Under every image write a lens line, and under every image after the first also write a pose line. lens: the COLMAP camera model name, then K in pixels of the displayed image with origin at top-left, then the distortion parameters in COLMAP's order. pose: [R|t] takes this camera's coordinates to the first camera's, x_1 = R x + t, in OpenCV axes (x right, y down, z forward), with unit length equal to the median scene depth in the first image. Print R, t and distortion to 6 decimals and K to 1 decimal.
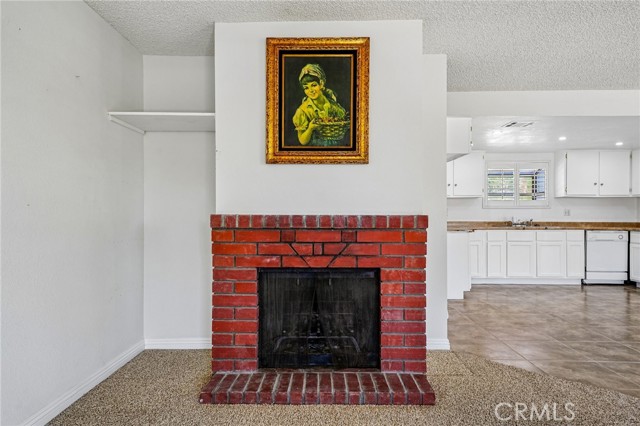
lens RADIAL K [[417.2, 0, 320.9], [0, 417.2, 213.5], [0, 0, 1]] dist [0.024348, -0.000192]
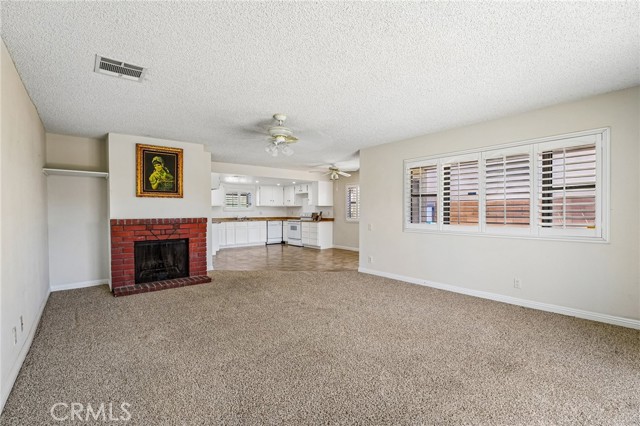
lens RADIAL K [[283.5, 0, 317.1], [0, 283.5, 213.9], [0, 0, 1]] dist [-0.011426, 0.000061]
pose [[0.767230, -0.012381, 0.641252, -0.364314], [0.005706, 0.999906, 0.012479, -0.037420], [-0.641346, -0.005915, 0.767229, -0.849738]]
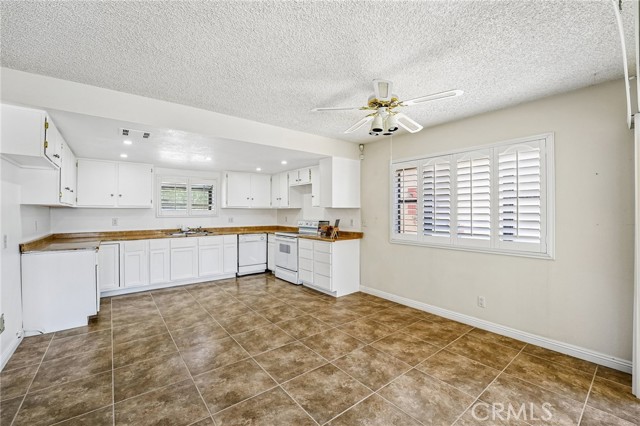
lens RADIAL K [[263.9, 0, 318.6], [0, 263.9, 211.6], [0, 0, 1]] dist [-0.026573, 0.000979]
pose [[0.780724, -0.003215, 0.624867, 0.736847], [0.003361, 0.999994, 0.000946, -0.069495], [-0.624867, 0.001362, 0.780730, 0.512401]]
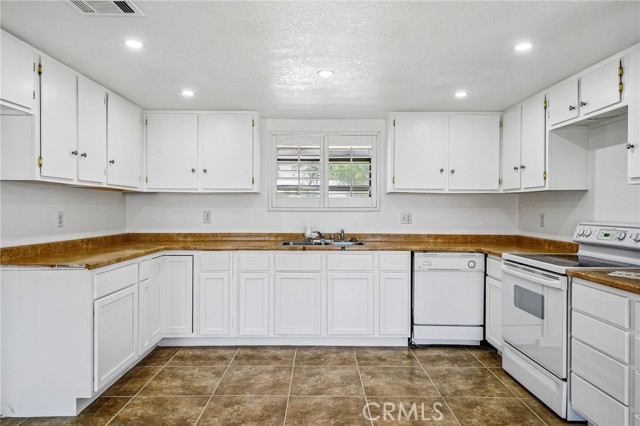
lens RADIAL K [[395.7, 0, 321.5], [0, 395.7, 211.1], [0, 0, 1]] dist [0.004595, 0.001240]
pose [[0.999984, 0.002391, 0.005163, 1.160255], [-0.002434, 0.999963, 0.008281, -0.043329], [-0.005143, -0.008294, 0.999952, 1.088694]]
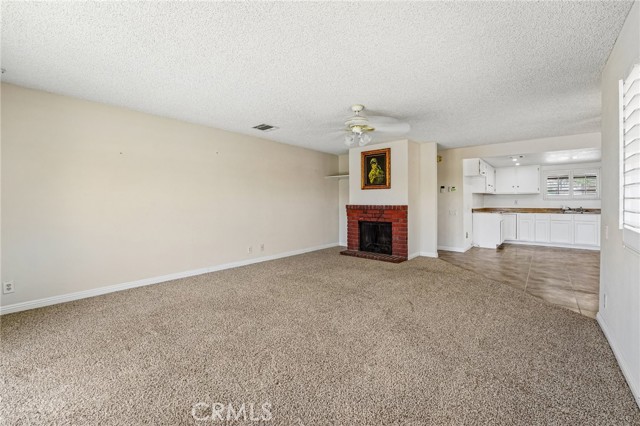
lens RADIAL K [[263.9, 0, 321.7], [0, 263.9, 203.0], [0, 0, 1]] dist [-0.026573, 0.000979]
pose [[0.757403, -0.004929, -0.652929, 0.986327], [0.005806, 0.999983, -0.000814, -0.013335], [0.652922, -0.003175, 0.757418, -0.788532]]
